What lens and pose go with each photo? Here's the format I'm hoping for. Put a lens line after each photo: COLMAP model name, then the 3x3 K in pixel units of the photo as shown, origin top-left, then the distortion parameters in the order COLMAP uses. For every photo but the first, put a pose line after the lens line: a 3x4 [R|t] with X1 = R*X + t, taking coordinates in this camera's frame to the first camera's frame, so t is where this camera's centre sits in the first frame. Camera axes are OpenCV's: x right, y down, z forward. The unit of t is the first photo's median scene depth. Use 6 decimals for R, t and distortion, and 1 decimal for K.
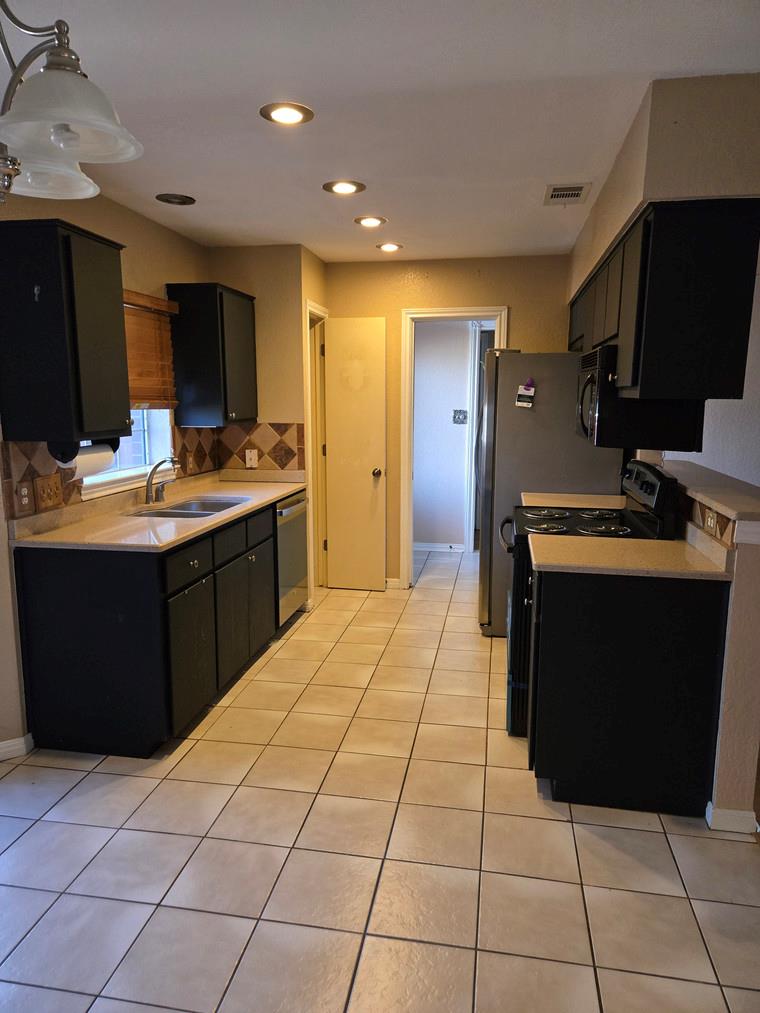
lens RADIAL K [[676.7, 0, 380.6], [0, 676.7, 509.4], [0, 0, 1]] dist [0.018736, -0.013615]
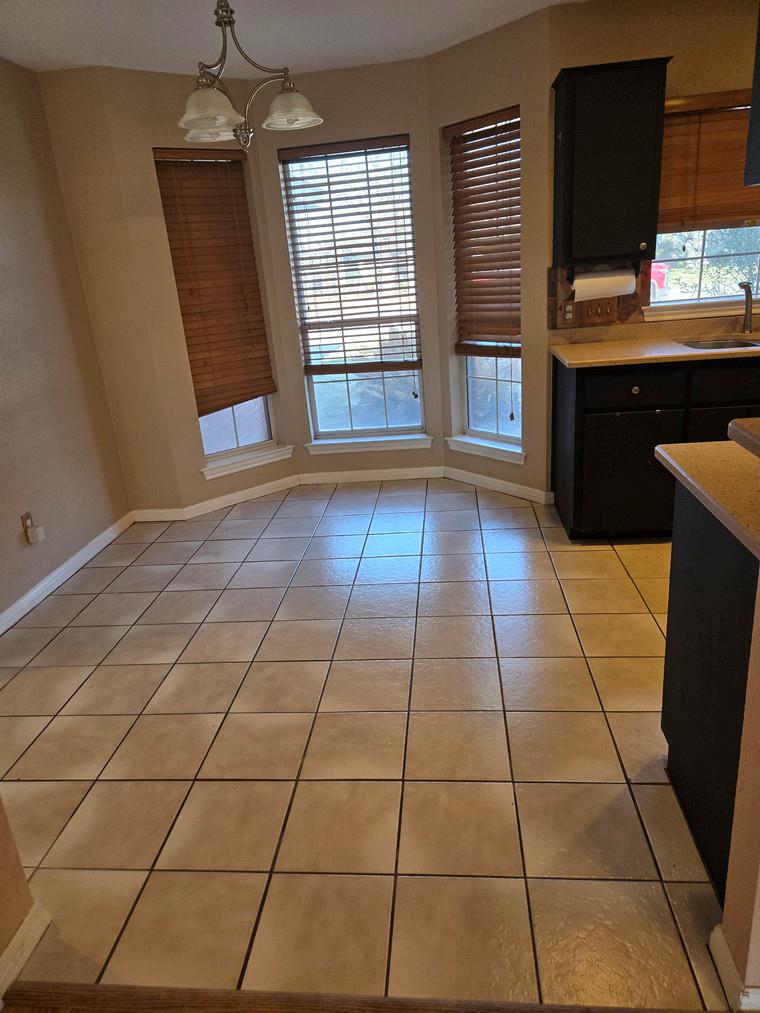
lens RADIAL K [[676.7, 0, 378.1], [0, 676.7, 505.1], [0, 0, 1]] dist [0.018736, -0.013615]
pose [[0.079950, 0.336240, -0.938376, 0.674209], [-0.081564, 0.940440, 0.330031, -0.061503], [0.993456, 0.050152, 0.102613, 0.464142]]
